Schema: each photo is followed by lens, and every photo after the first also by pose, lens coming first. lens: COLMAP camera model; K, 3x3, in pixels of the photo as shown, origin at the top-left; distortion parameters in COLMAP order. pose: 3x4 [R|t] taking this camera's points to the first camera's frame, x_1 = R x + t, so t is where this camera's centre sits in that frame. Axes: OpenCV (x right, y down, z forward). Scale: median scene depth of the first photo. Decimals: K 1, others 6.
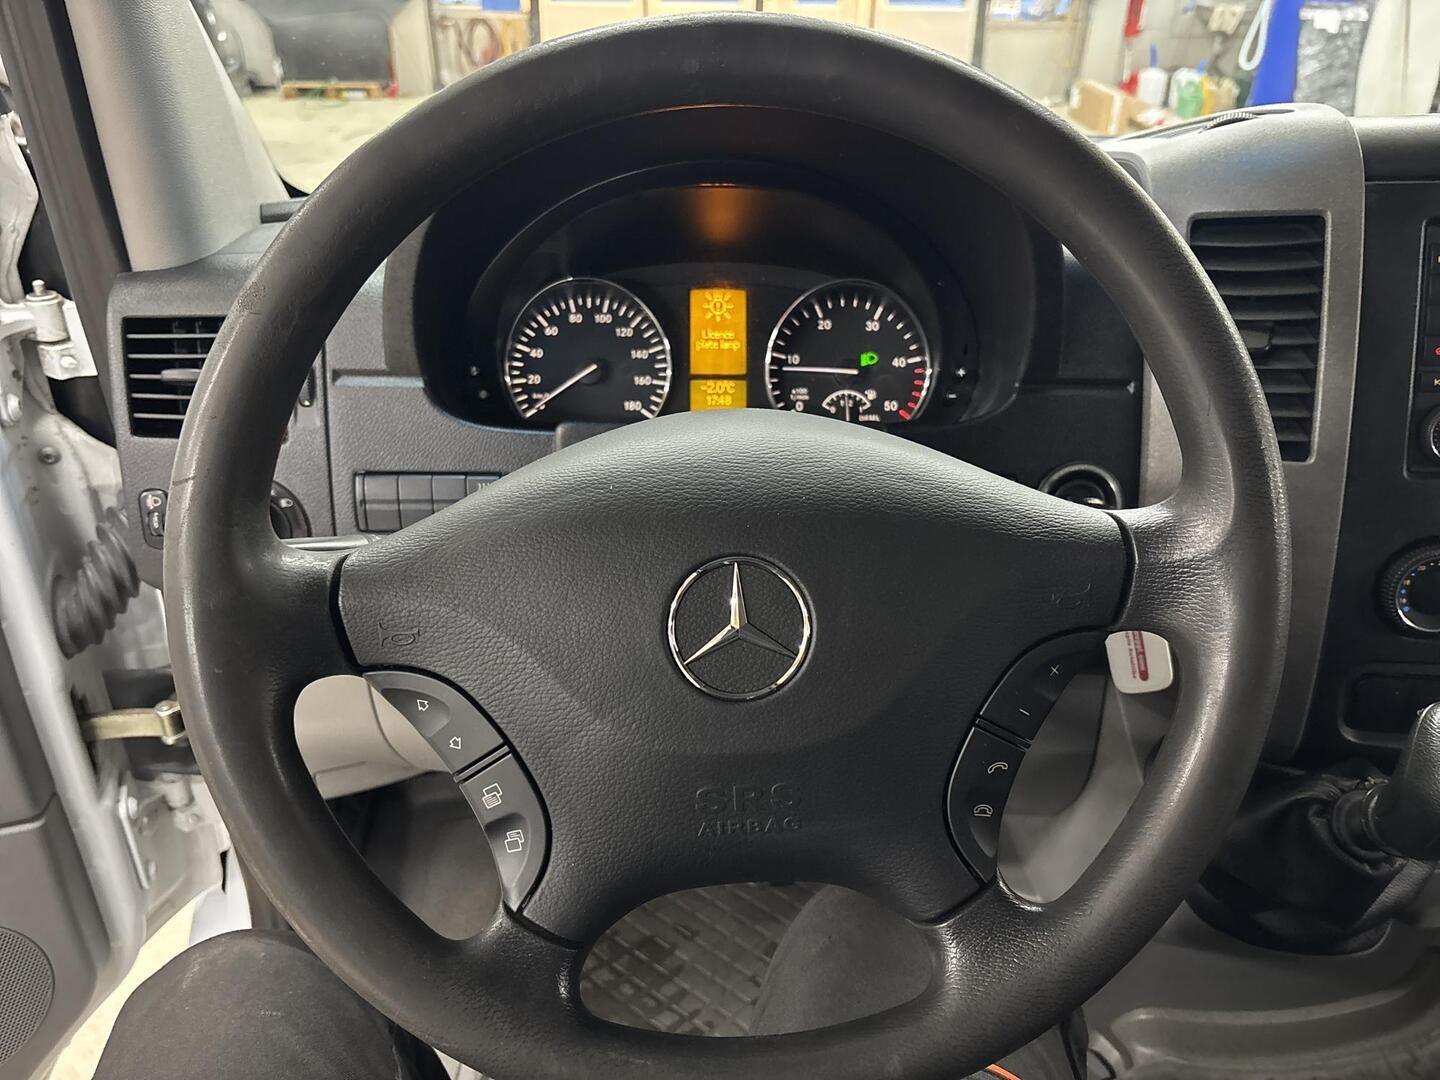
lens RADIAL K [[1117.4, 0, 700.5], [0, 1117.4, 532.1], [0, 0, 1]] dist [0.030017, -0.054802]
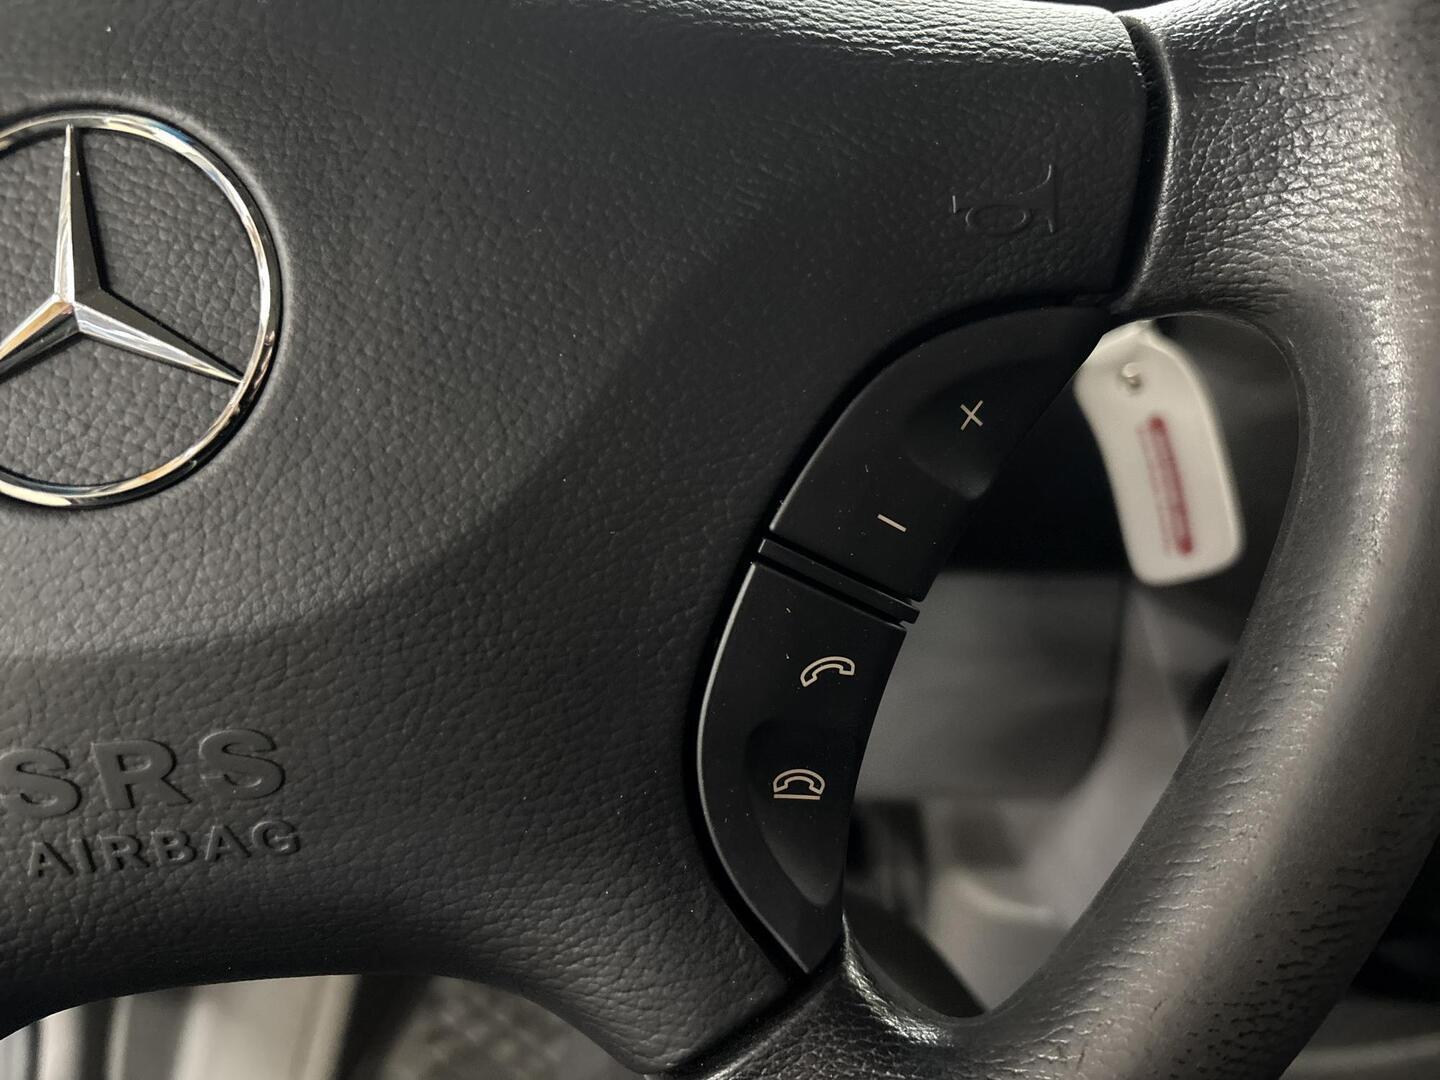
lens RADIAL K [[1117.4, 0, 707.6], [0, 1117.4, 539.5], [0, 0, 1]] dist [0.030017, -0.054802]
pose [[0.999249, -0.036641, -0.012569, 0.233088], [0.036722, 0.999306, 0.006321, 0.162931], [0.012329, -0.006778, 0.999901, 0.624242]]
